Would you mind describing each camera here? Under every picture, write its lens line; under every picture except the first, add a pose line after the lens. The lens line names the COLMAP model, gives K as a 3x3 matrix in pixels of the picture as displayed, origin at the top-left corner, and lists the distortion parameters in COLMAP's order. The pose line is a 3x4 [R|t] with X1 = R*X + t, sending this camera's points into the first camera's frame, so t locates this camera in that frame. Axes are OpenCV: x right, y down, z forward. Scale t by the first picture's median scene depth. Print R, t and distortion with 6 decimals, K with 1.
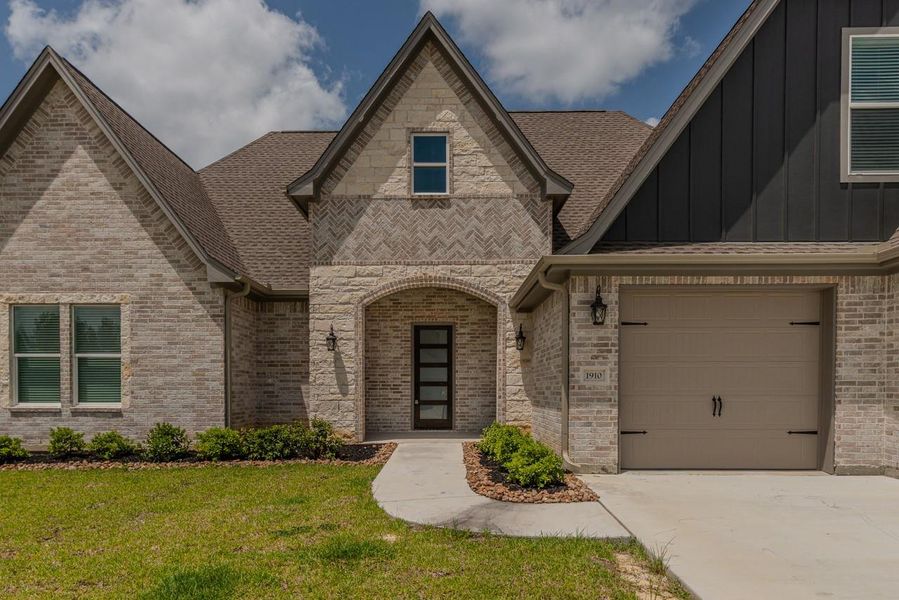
lens RADIAL K [[513.7, 0, 466.1], [0, 513.7, 383.4], [0, 0, 1]] dist [0.000186, -0.000501]
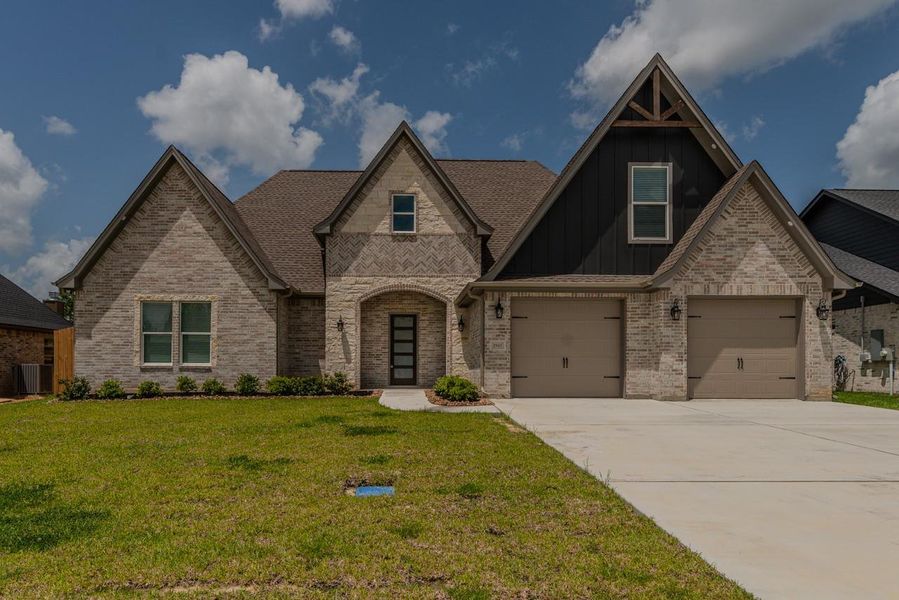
lens RADIAL K [[507.8, 0, 468.1], [0, 507.8, 340.0], [0, 0, 1]] dist [-0.002522, 0.000337]
pose [[0.995580, 0.003767, 0.093841, -0.021964], [0.000655, 0.998892, -0.047054, 0.040378], [-0.093914, 0.046907, 0.994475, -0.643742]]
